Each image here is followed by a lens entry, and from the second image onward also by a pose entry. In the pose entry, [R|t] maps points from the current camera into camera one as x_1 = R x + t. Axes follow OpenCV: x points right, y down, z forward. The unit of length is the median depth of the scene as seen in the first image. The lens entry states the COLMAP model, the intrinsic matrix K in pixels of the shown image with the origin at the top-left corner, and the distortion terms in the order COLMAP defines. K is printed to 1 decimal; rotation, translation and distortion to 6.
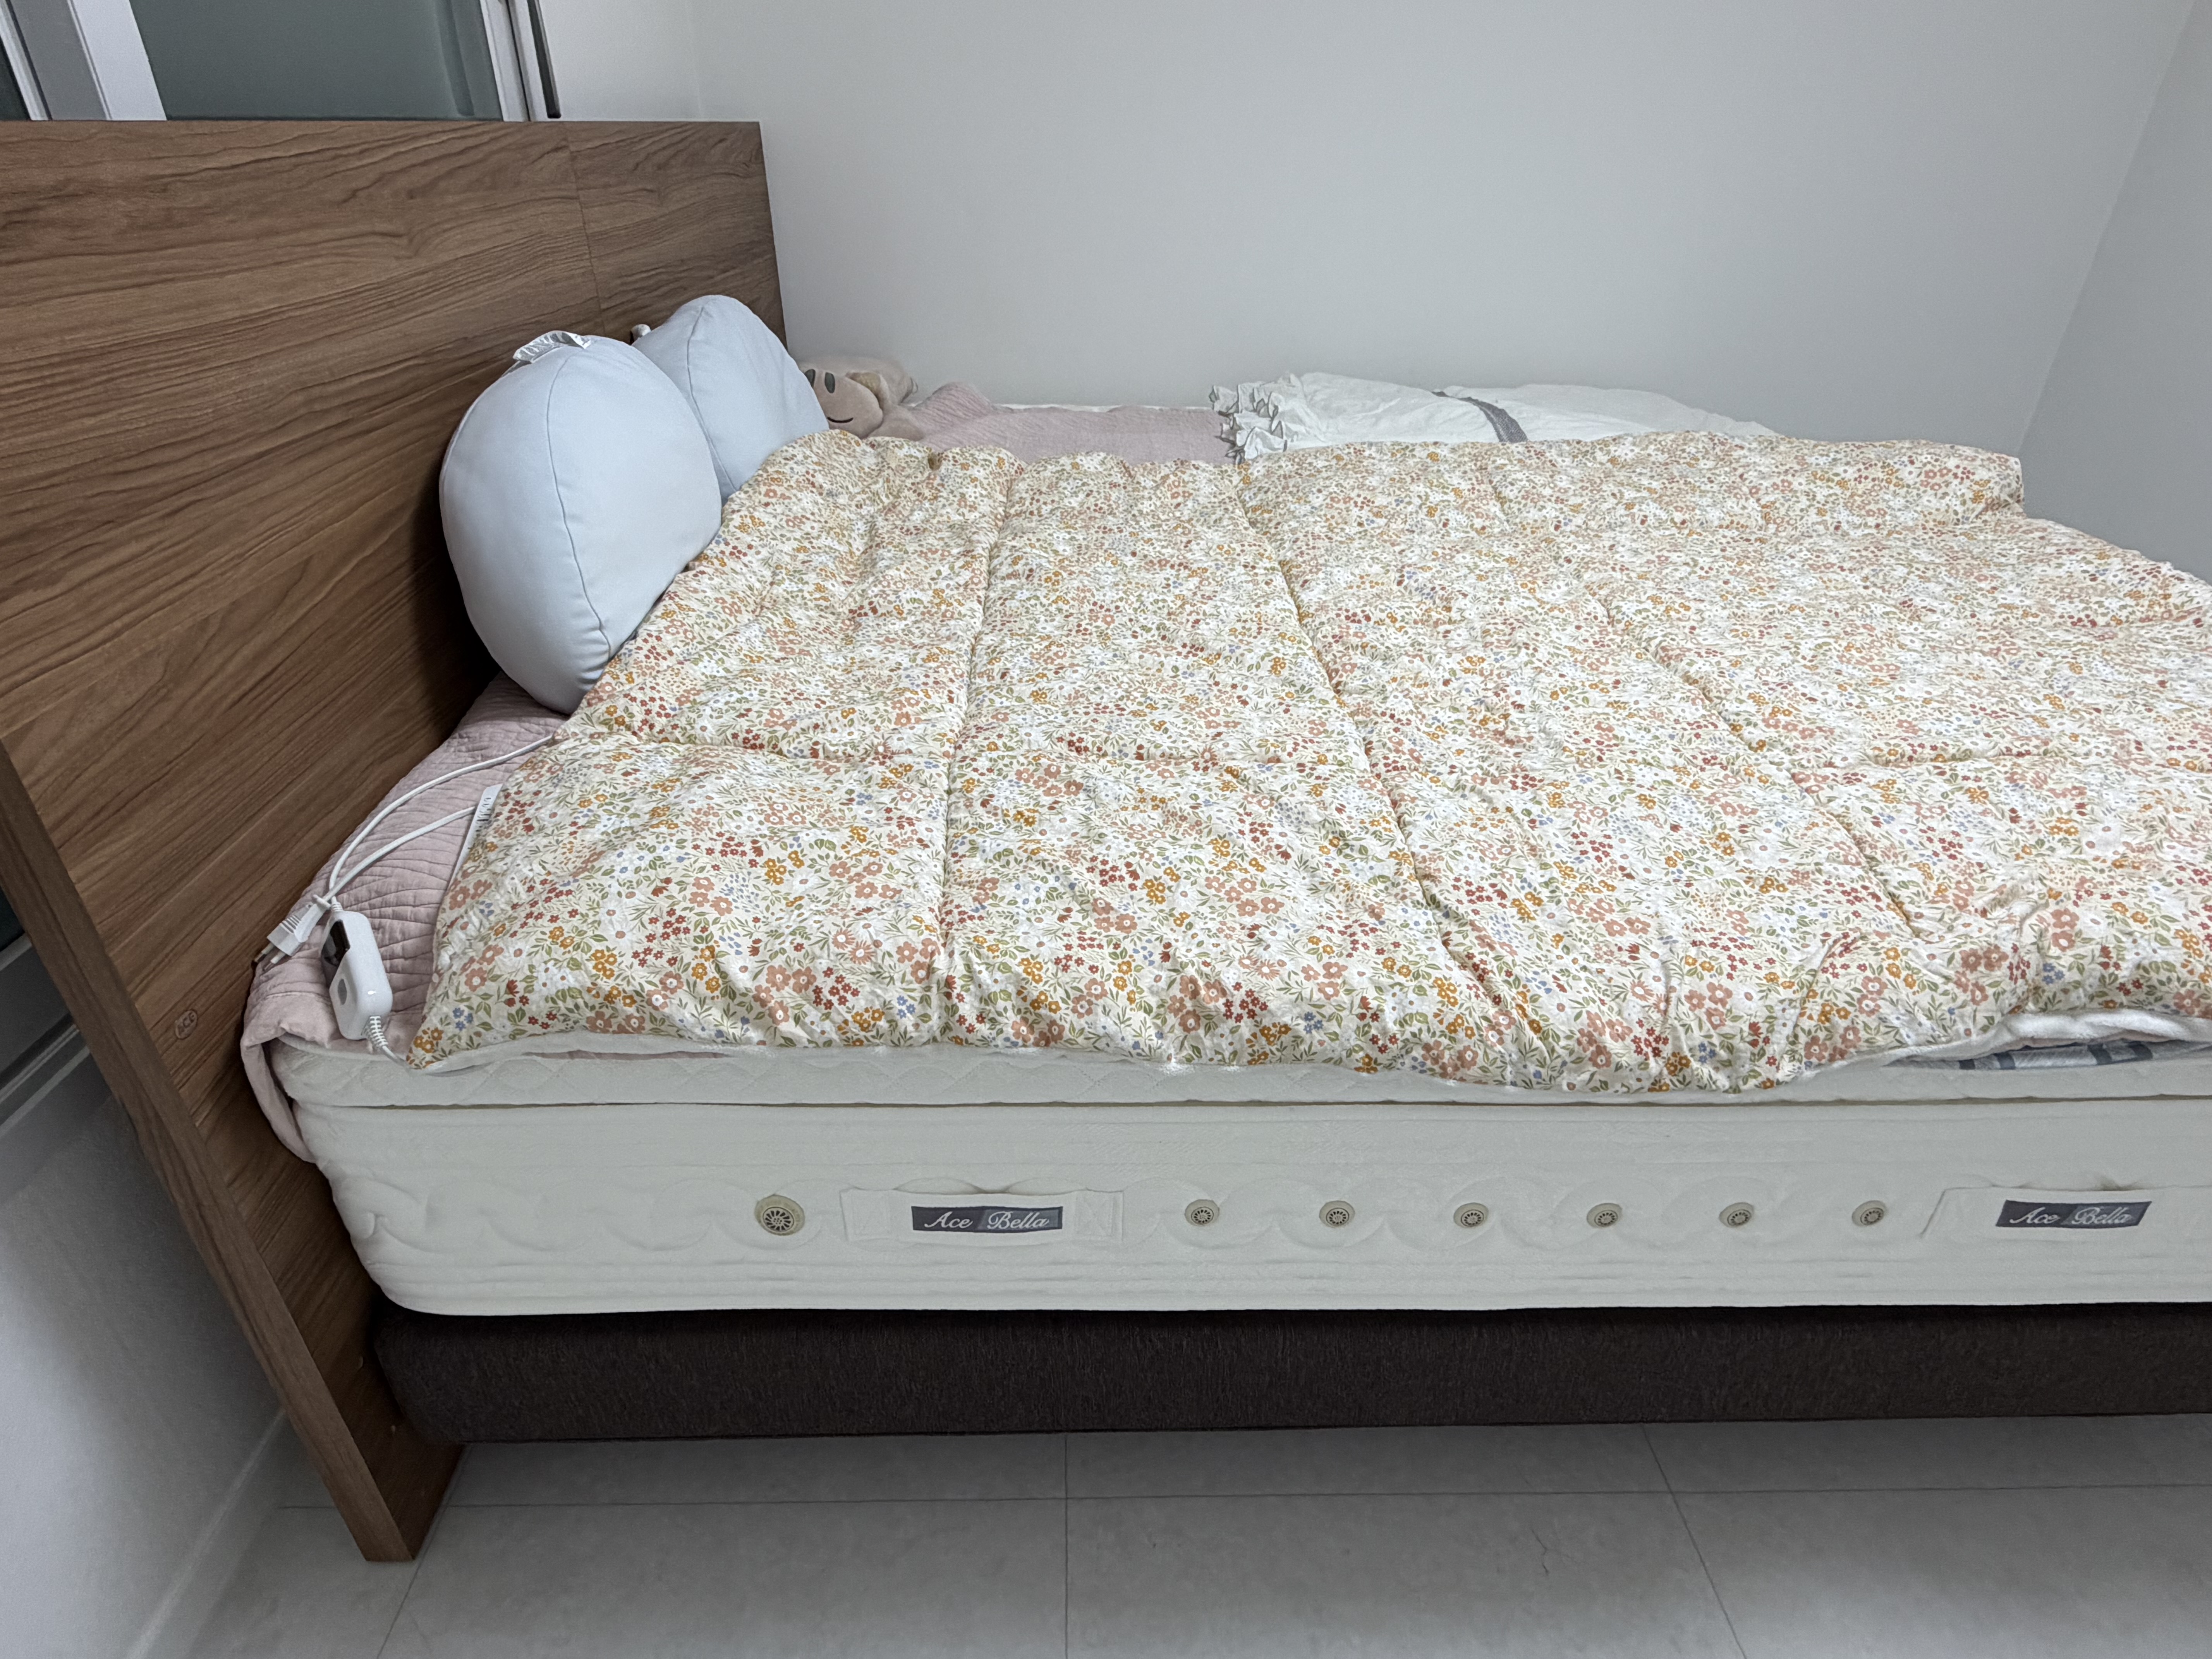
lens RADIAL K [[1223.8, 0, 1106.0], [0, 1223.8, 829.5], [0, 0, 1]] dist [-0.001596, -0.000885]
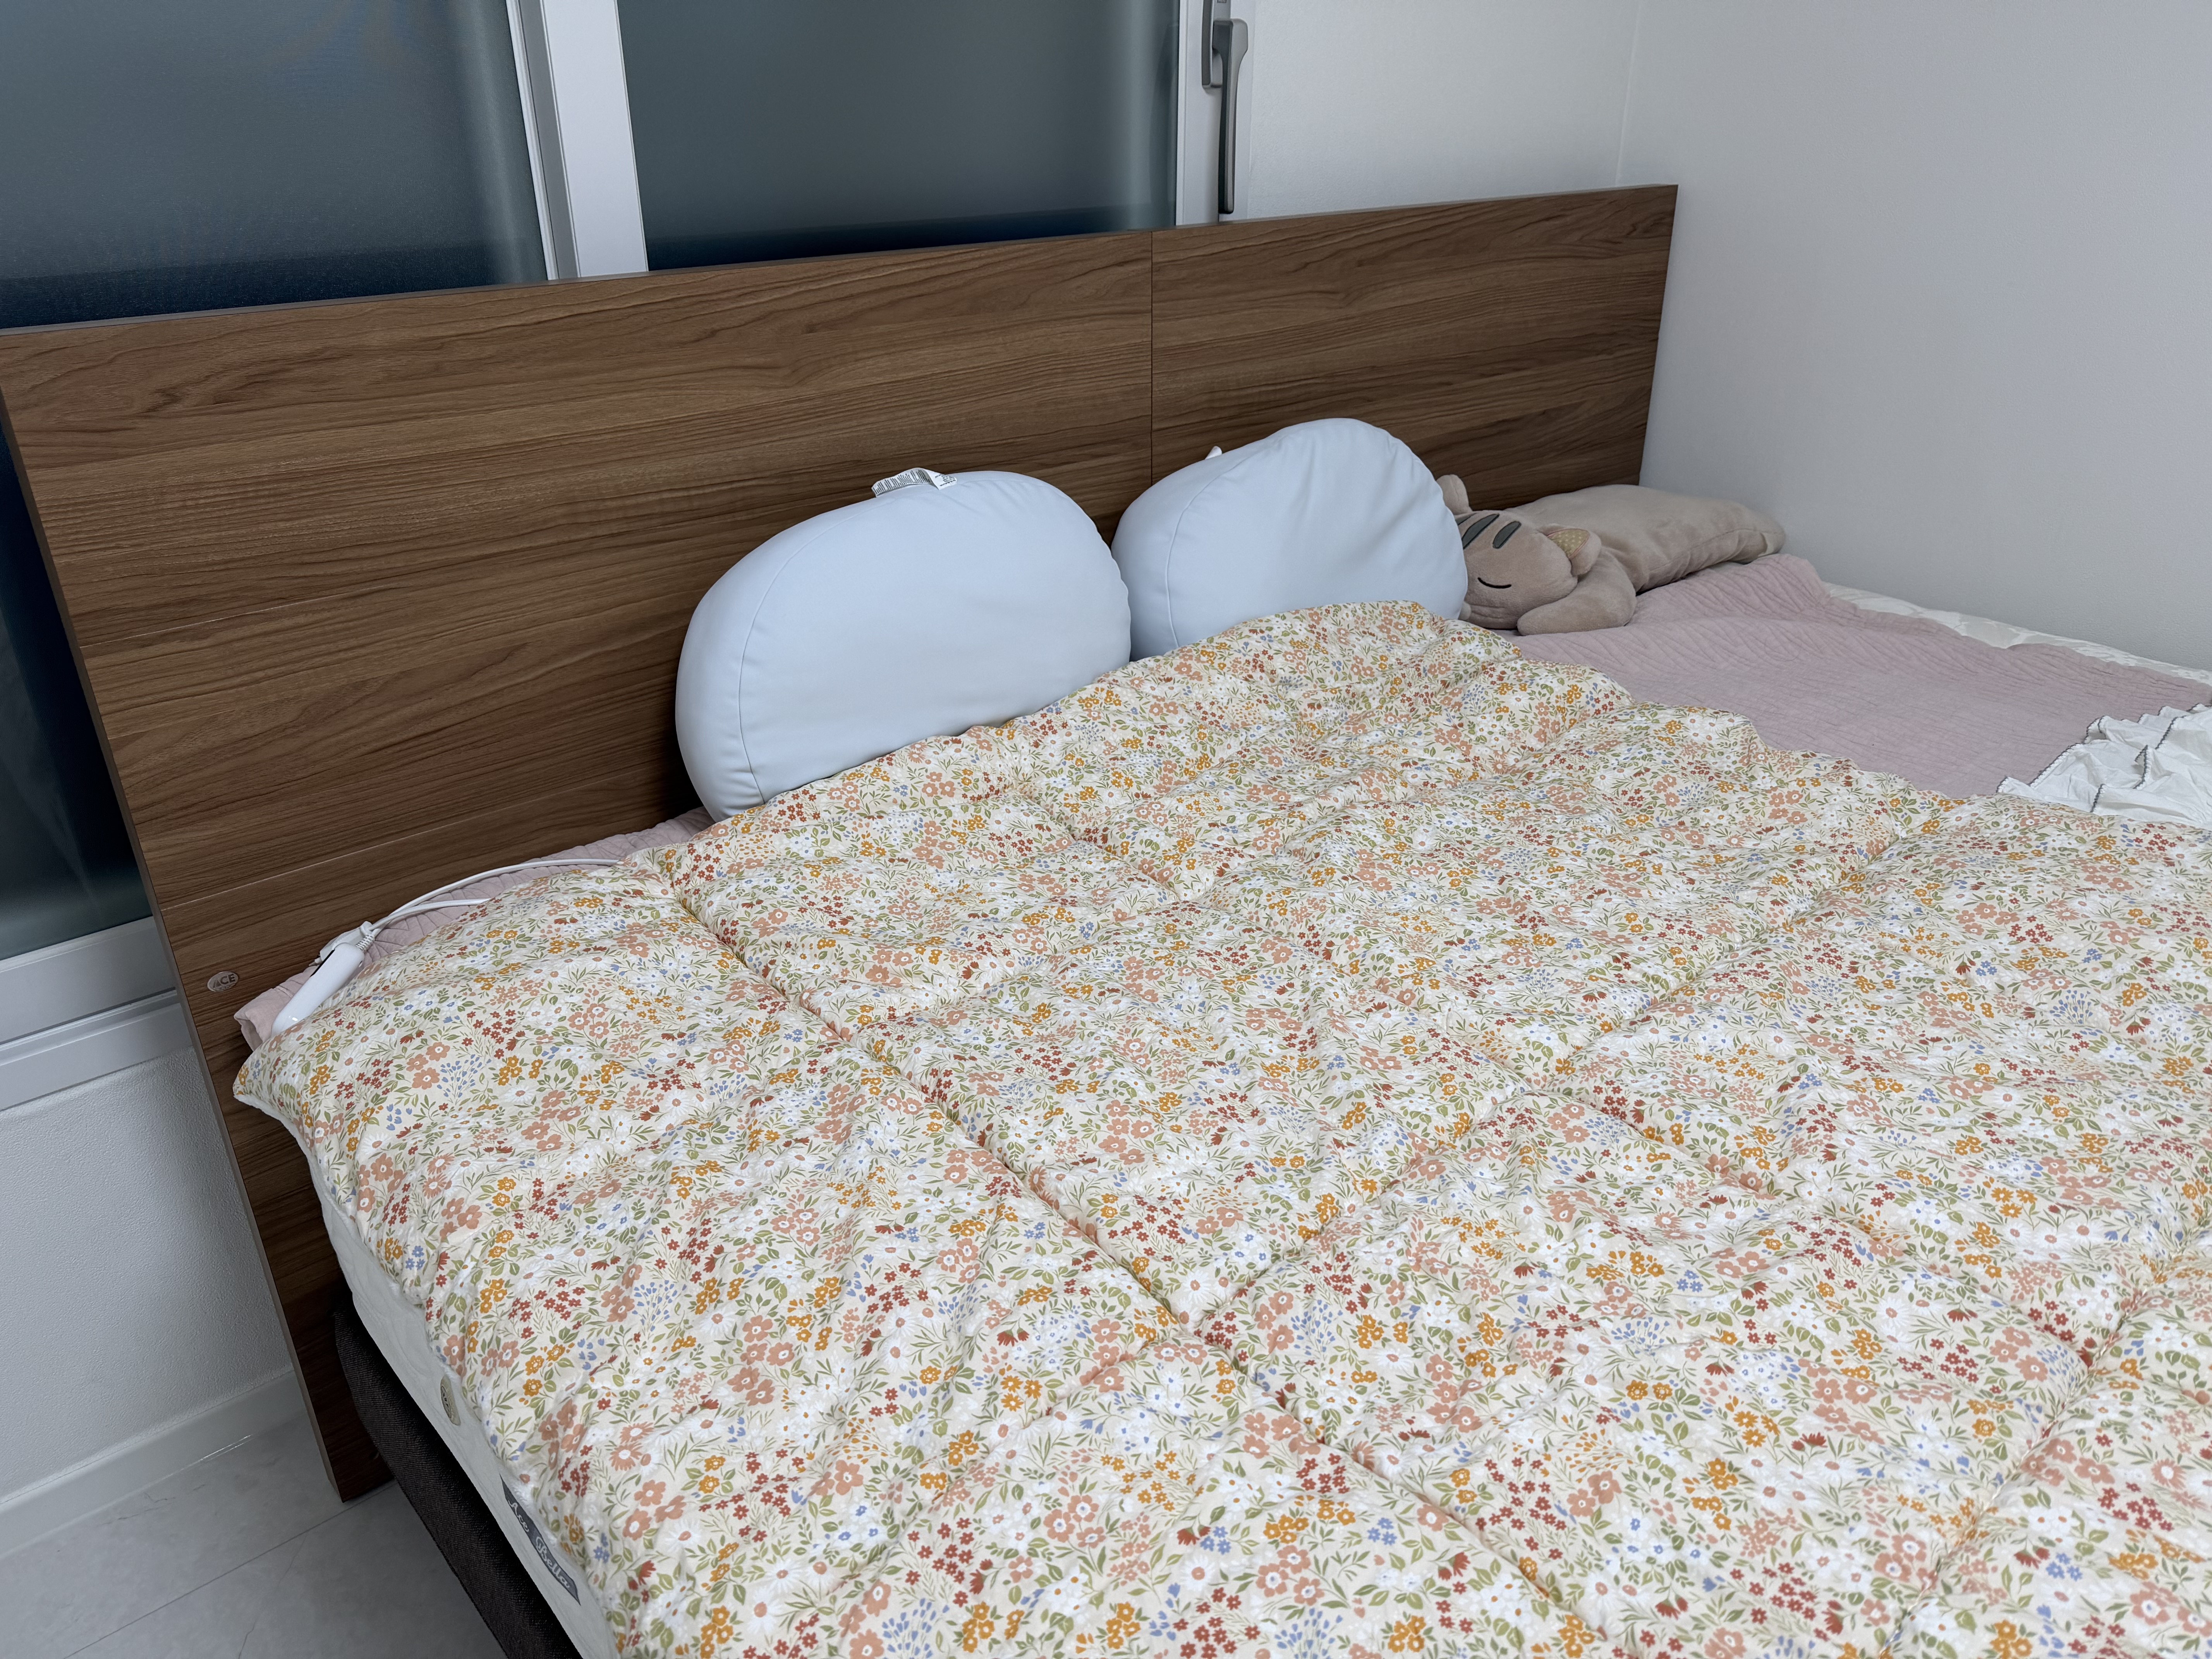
lens RADIAL K [[1563.1, 0, 1106.0], [0, 1563.1, 829.5], [0, 0, 1]] dist [0.135119, -0.273331]
pose [[0.646659, 0.318889, -0.692923, 0.735170], [-0.373579, 0.924415, 0.076788, -0.361694], [0.665035, 0.209206, 0.716911, 0.327282]]
